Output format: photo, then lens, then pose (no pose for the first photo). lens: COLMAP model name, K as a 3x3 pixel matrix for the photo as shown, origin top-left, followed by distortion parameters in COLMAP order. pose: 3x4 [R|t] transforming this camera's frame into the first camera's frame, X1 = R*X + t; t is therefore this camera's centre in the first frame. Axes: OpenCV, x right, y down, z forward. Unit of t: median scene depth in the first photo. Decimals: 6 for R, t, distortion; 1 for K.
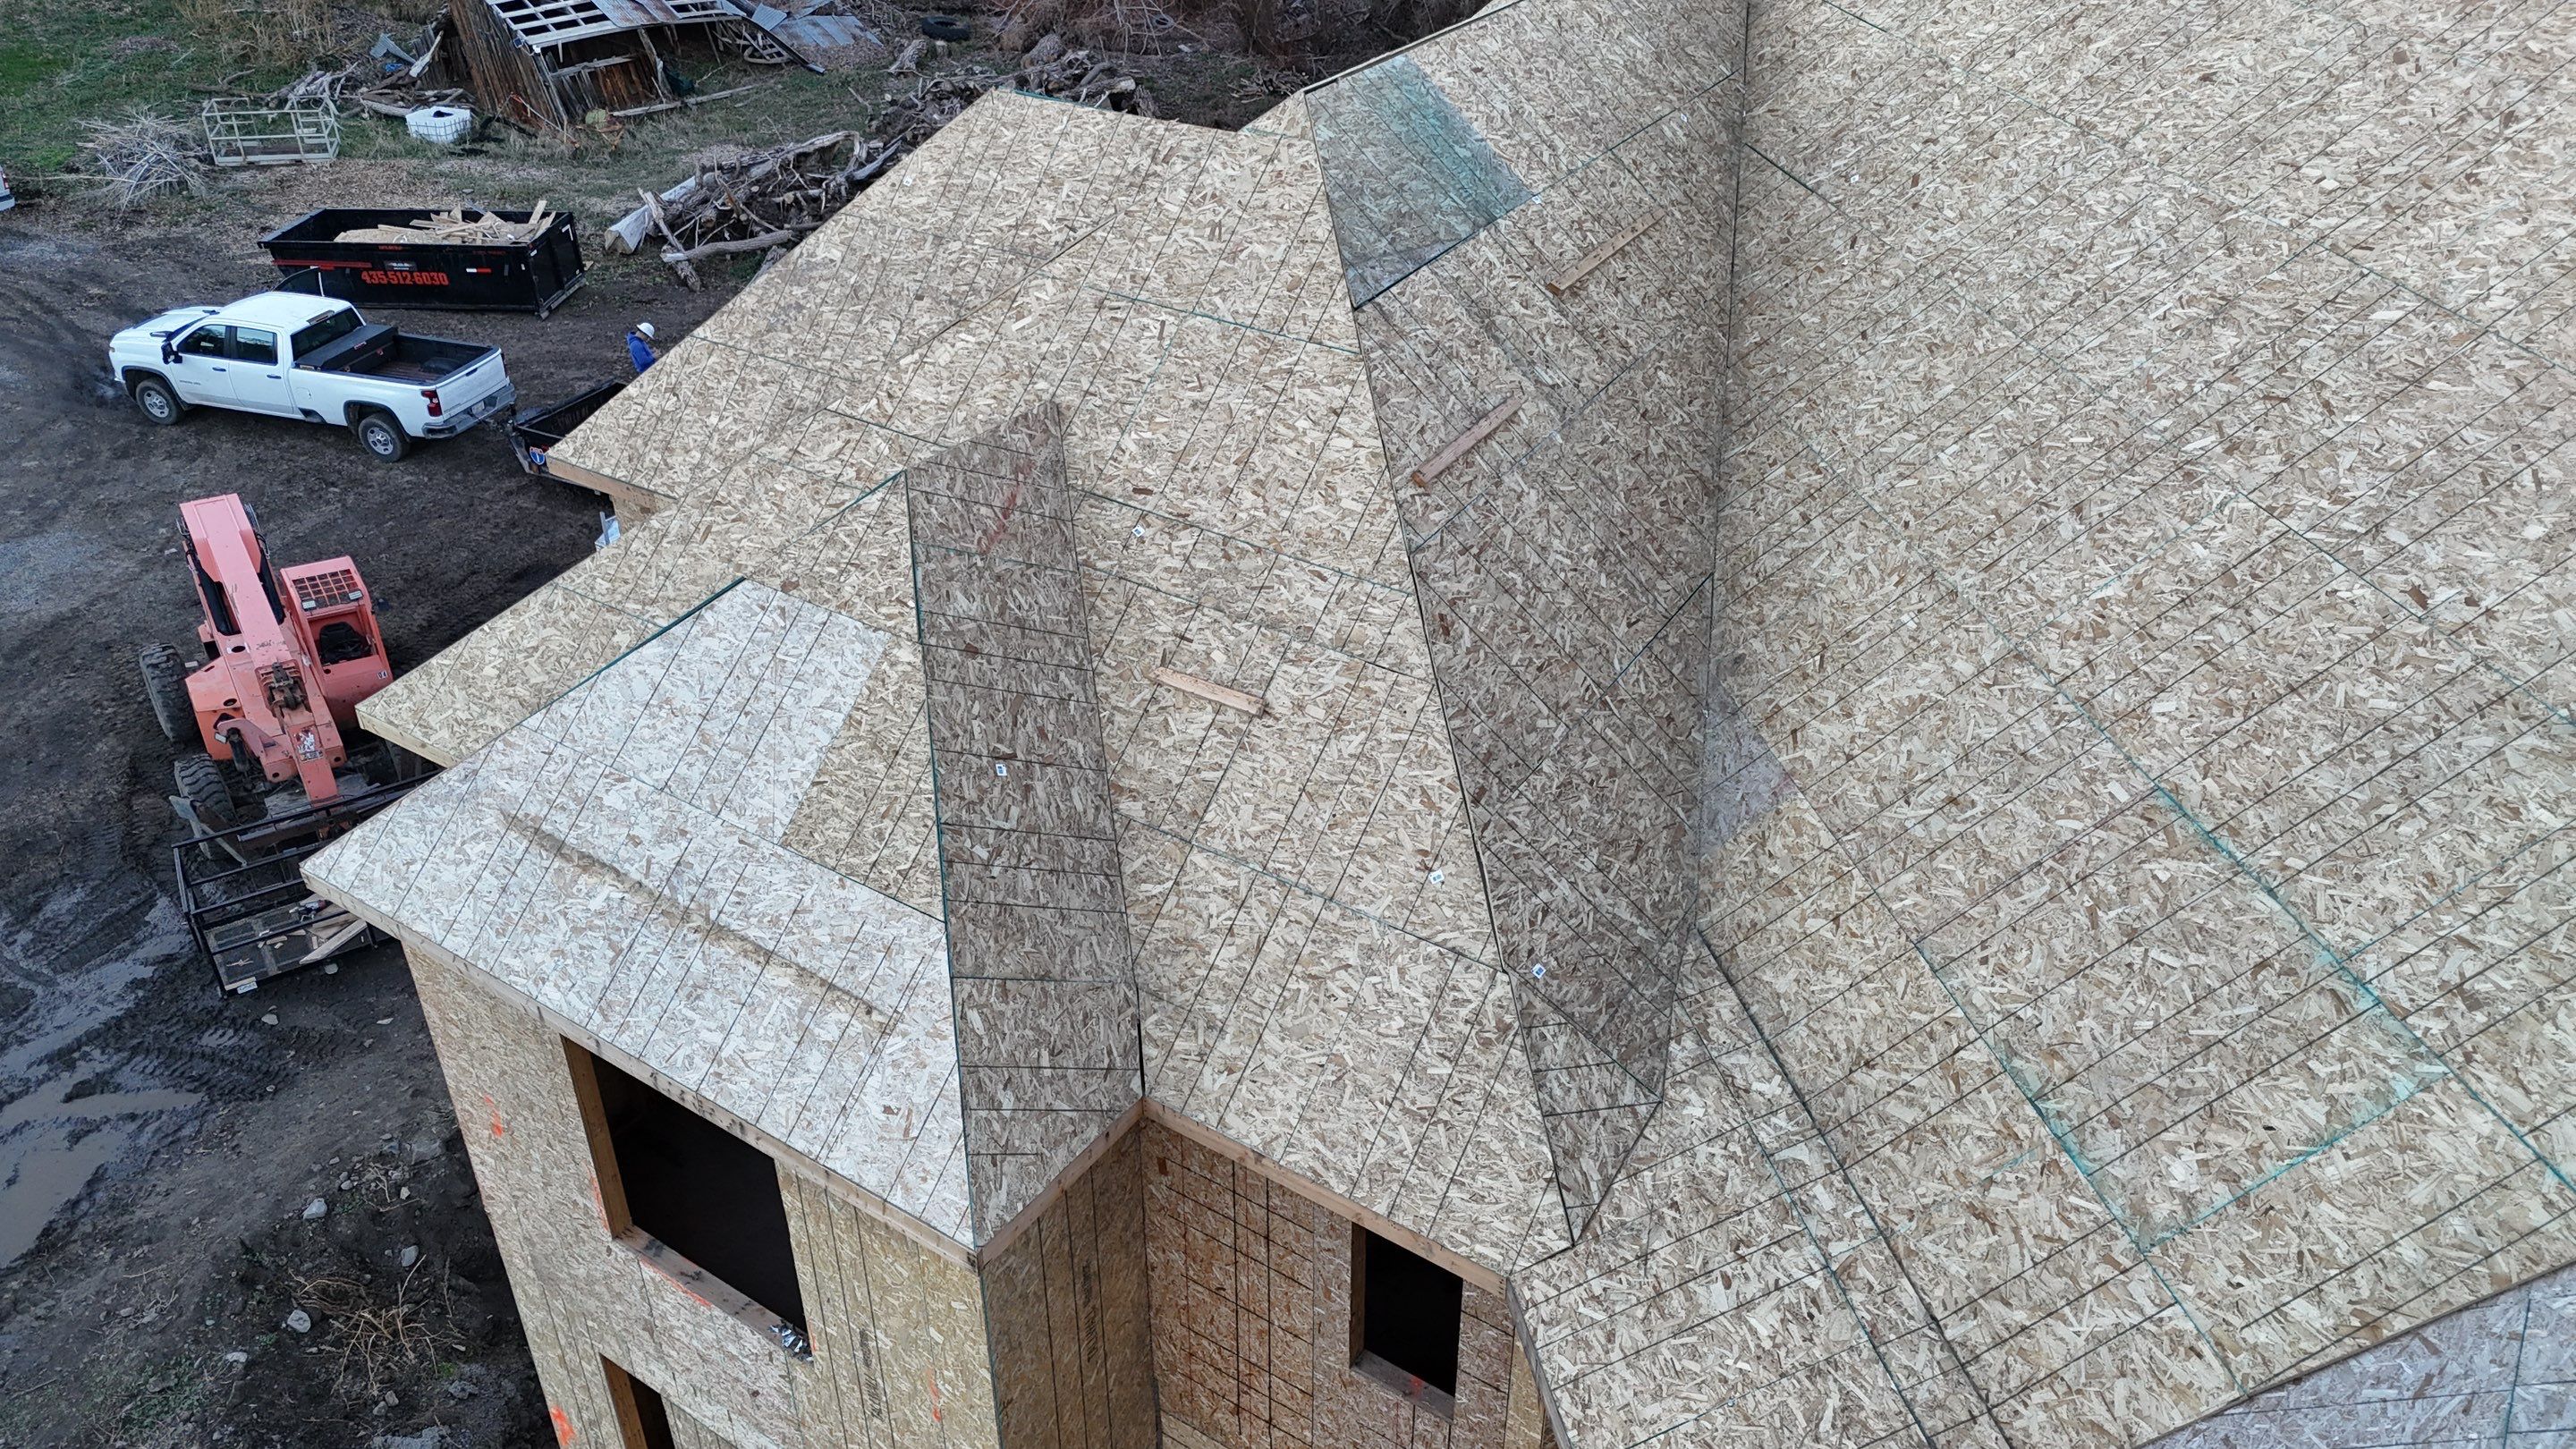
lens RADIAL K [[1904.9, 0, 1295.7], [0, 1904.9, 728.1], [0, 0, 1]] dist [0.080432, 0.001847]
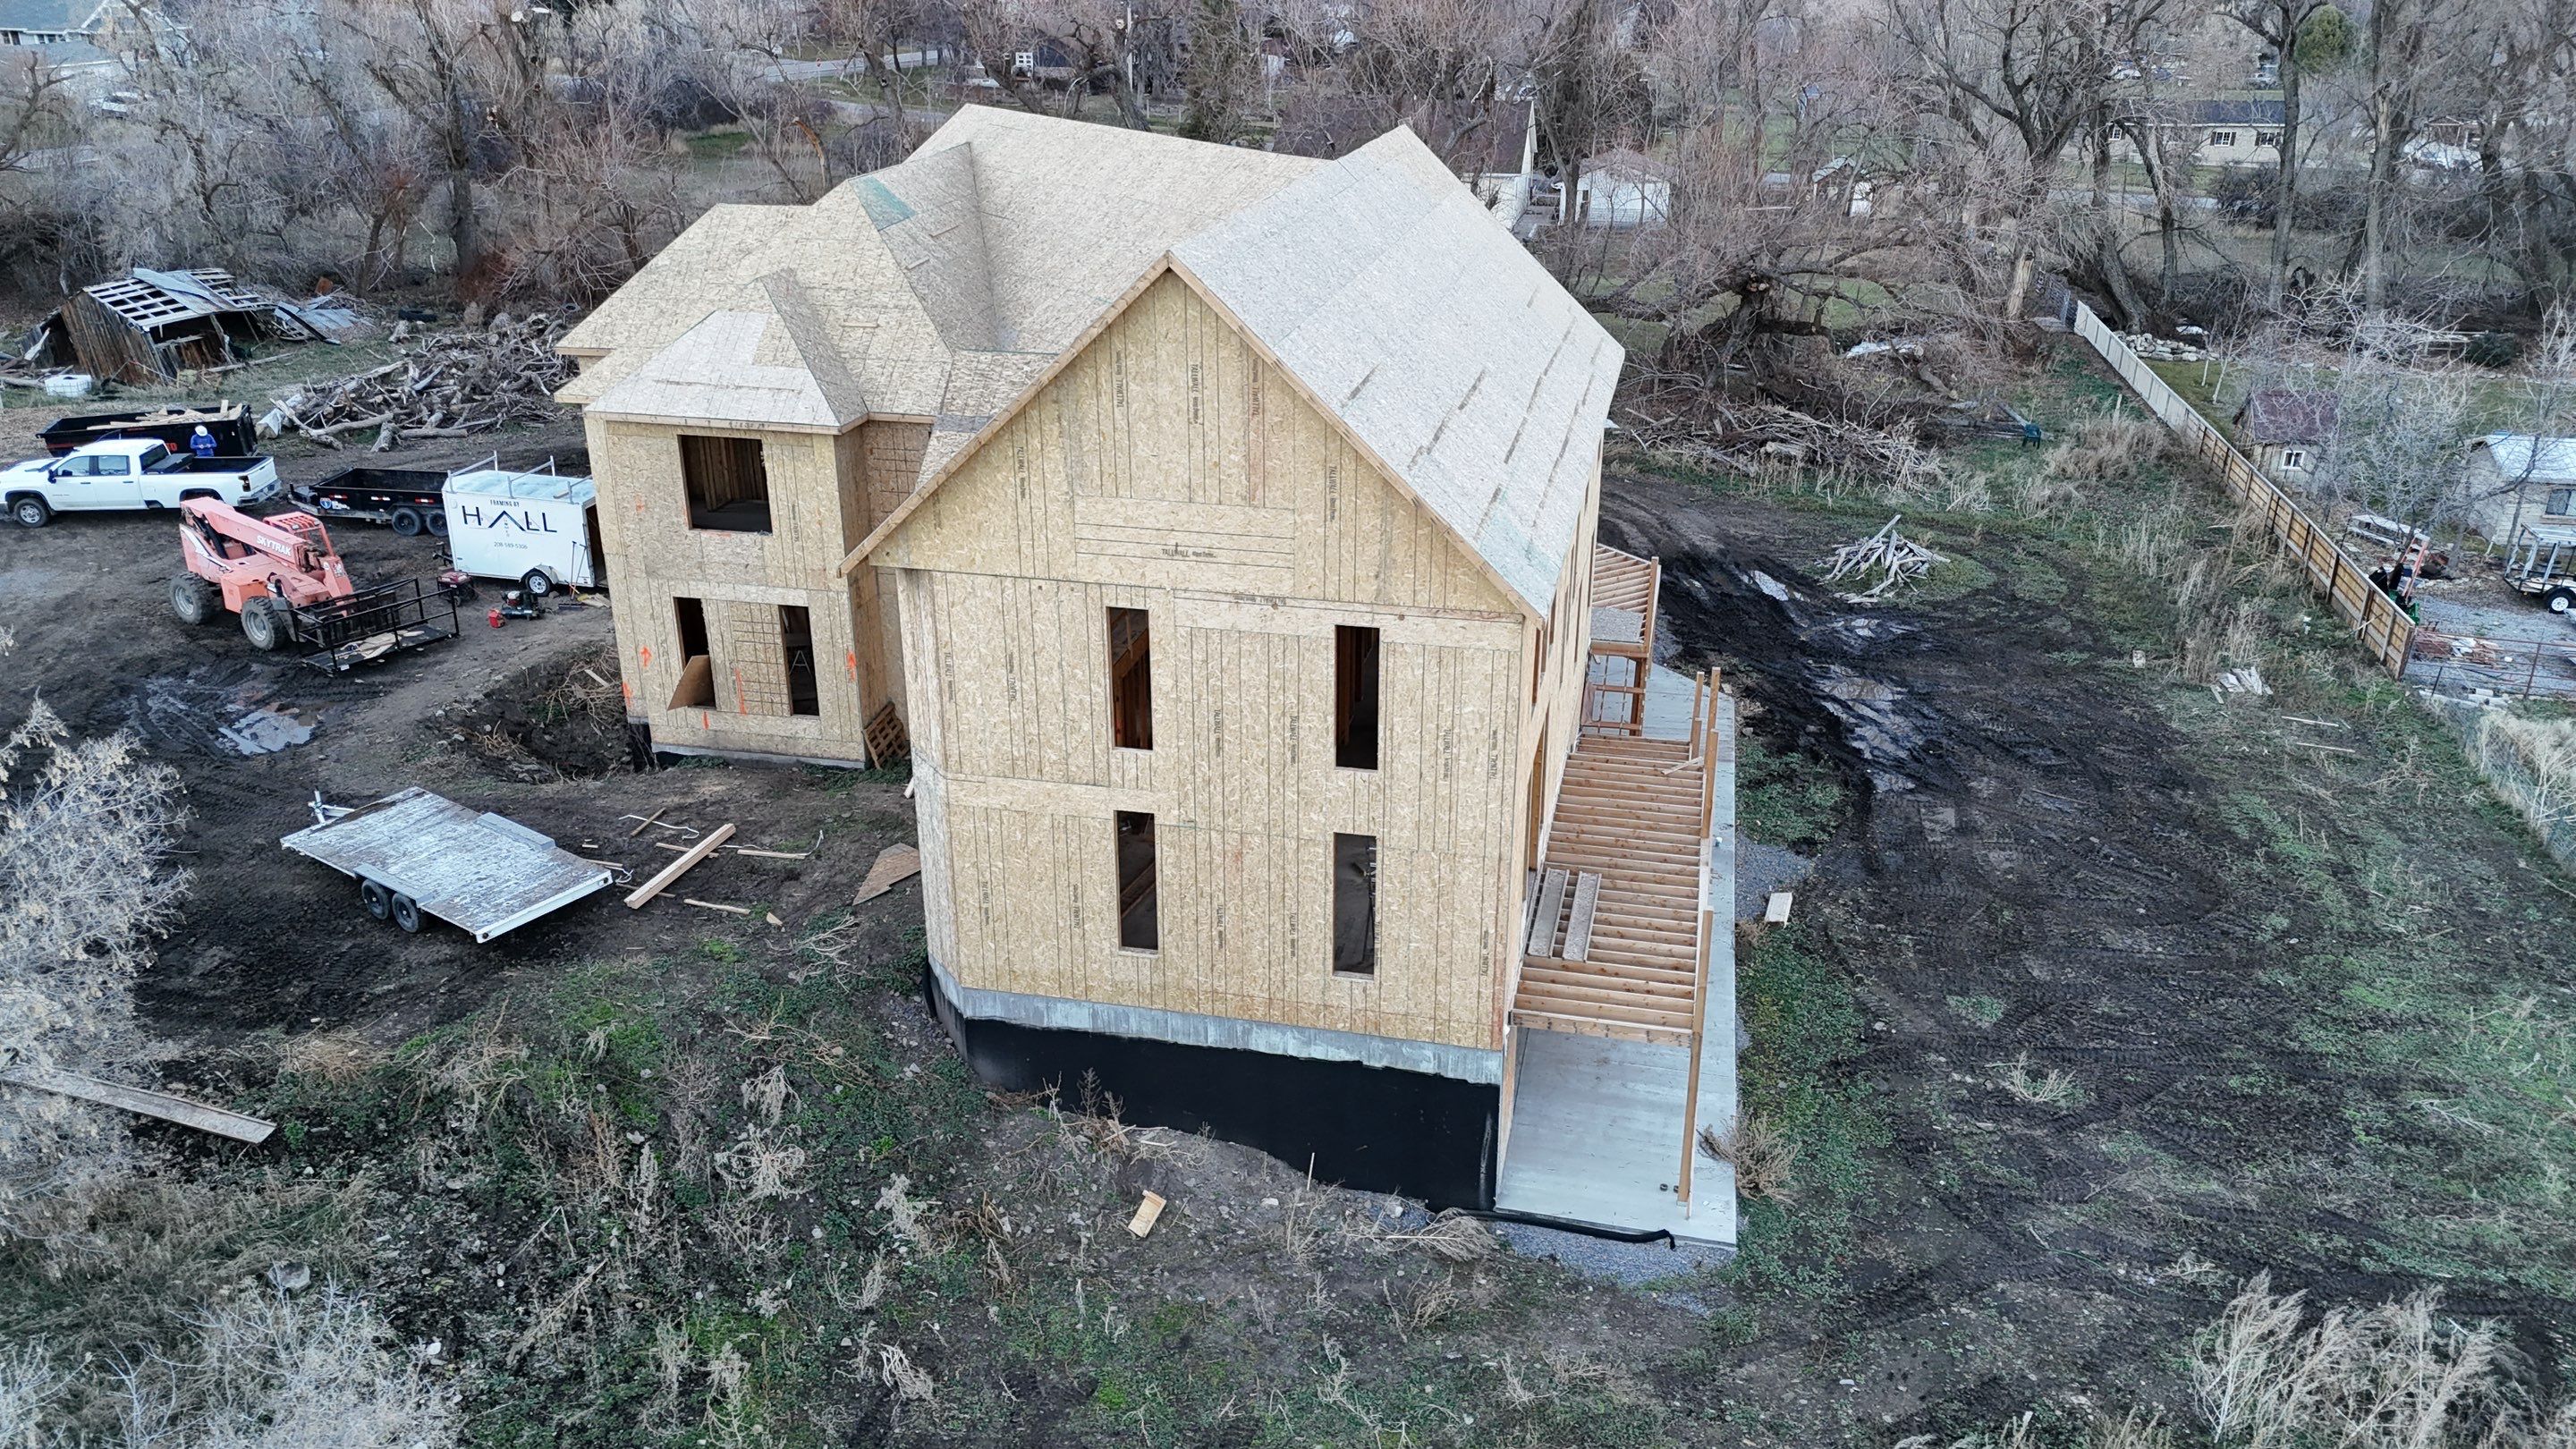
lens RADIAL K [[1904.9, 0, 1282.7], [0, 1904.9, 724.6], [0, 0, 1]] dist [0.080432, 0.001847]
pose [[0.930634, -0.143583, 0.336607, -0.148651], [0.200372, 0.969610, -0.140381, 0.324926], [-0.306222, 0.198090, 0.931122, -0.580900]]
